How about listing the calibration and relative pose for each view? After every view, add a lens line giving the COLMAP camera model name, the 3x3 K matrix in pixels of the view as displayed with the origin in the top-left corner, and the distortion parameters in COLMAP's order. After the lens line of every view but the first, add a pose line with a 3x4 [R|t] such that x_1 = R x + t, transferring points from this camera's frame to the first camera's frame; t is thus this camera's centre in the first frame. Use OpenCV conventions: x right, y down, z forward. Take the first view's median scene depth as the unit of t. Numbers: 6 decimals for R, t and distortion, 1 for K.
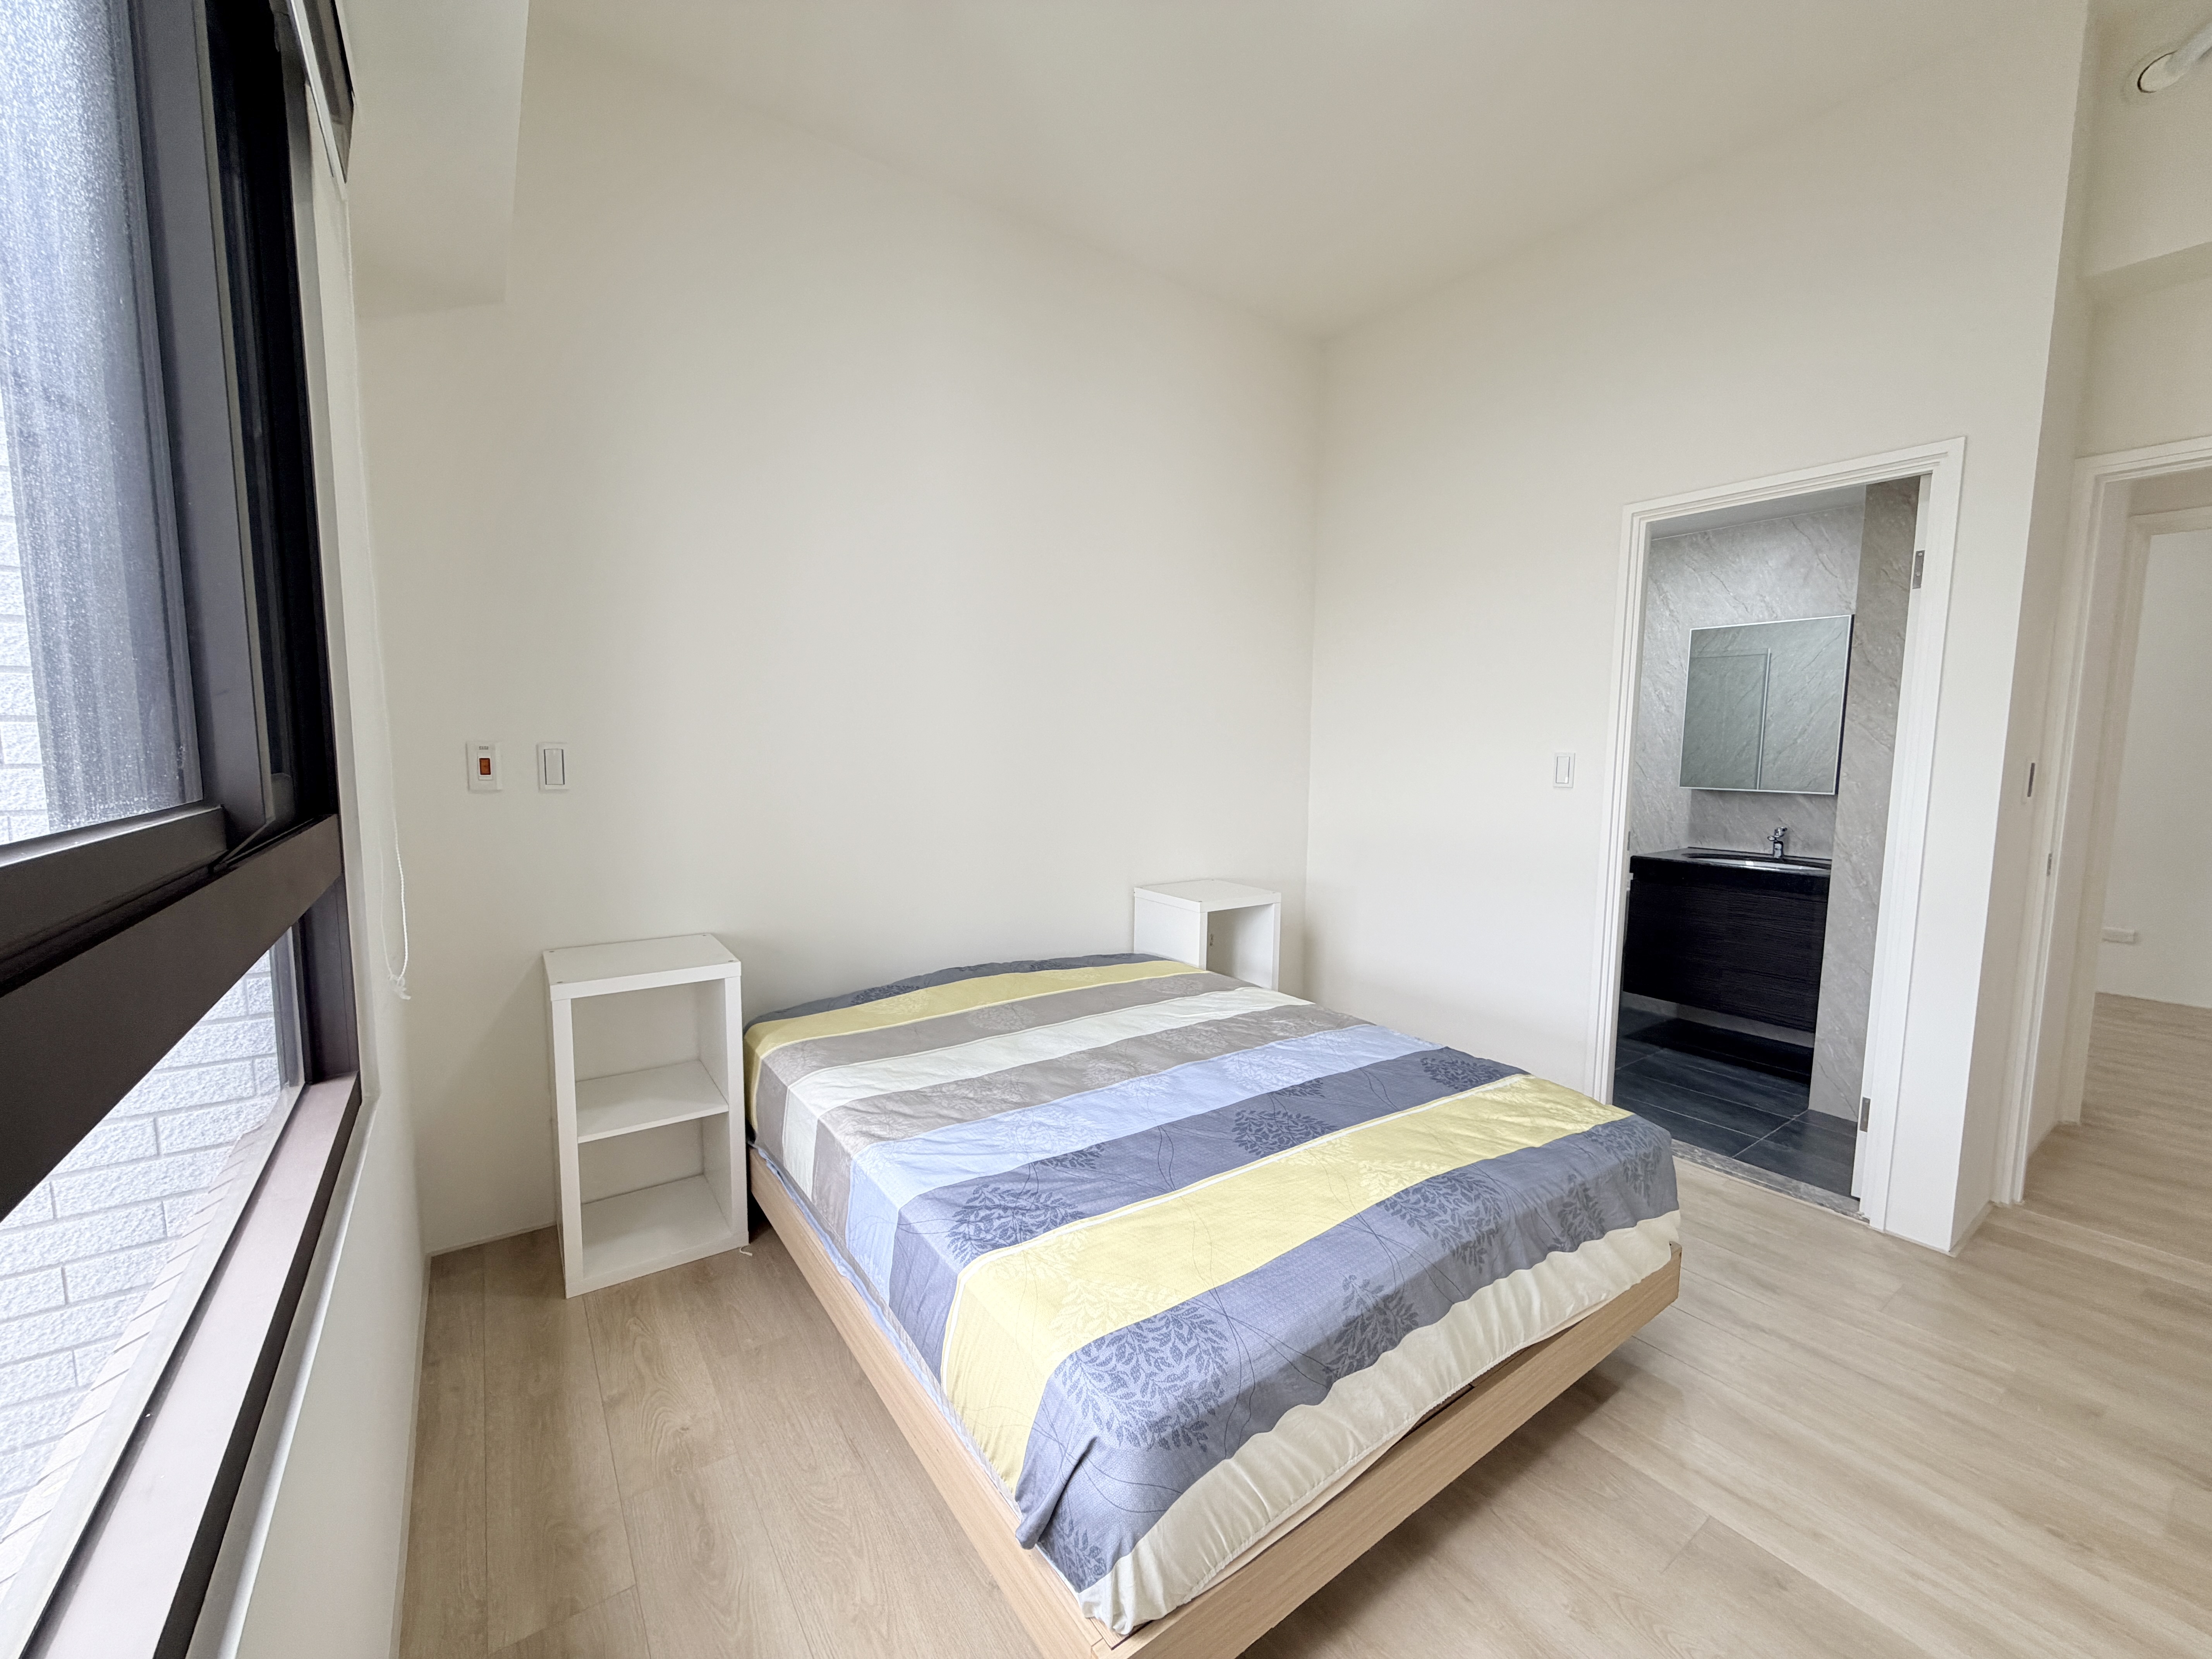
lens RADIAL K [[885.6, 0, 1116.7], [0, 885.6, 832.3], [0, 0, 1]] dist [0.000704, 0.000850]
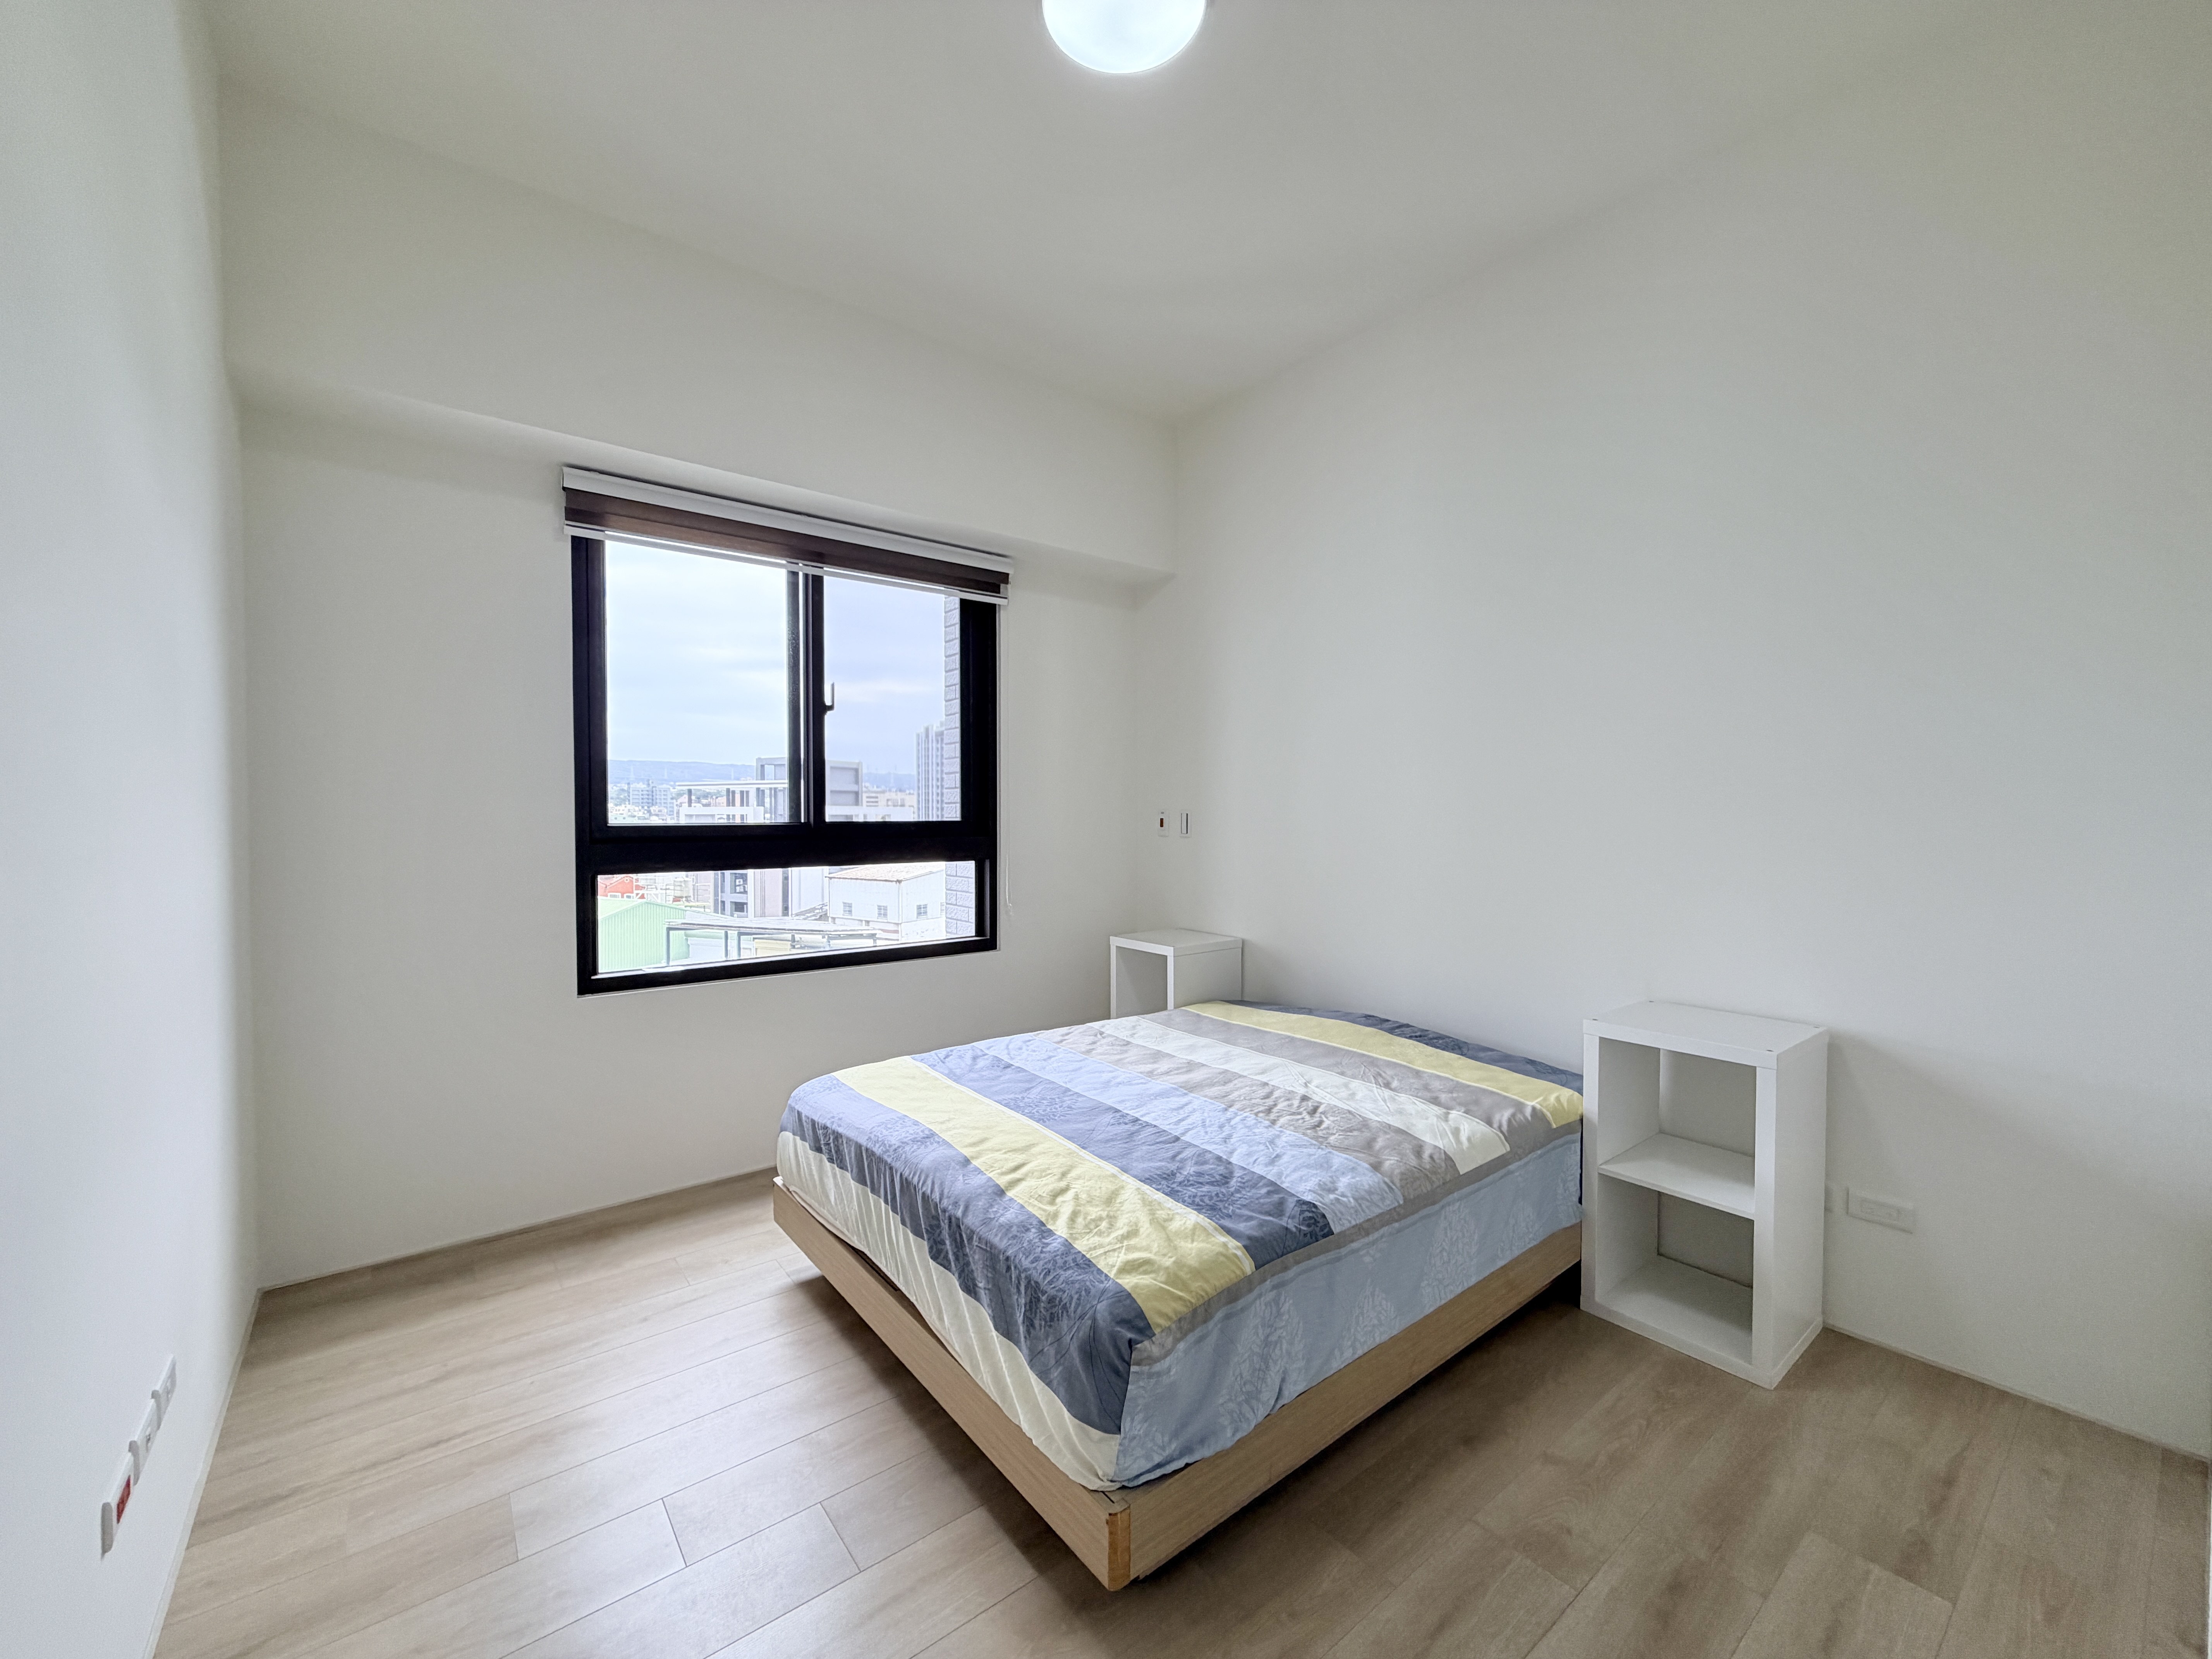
lens RADIAL K [[885.6, 0, 1089.7], [0, 885.6, 823.9], [0, 0, 1]] dist [0.000704, 0.000850]
pose [[0.029880, 0.005672, -0.999537, 1.333946], [-0.098060, 0.995177, 0.002716, -0.070977], [0.994732, 0.097934, 0.030292, 0.914740]]
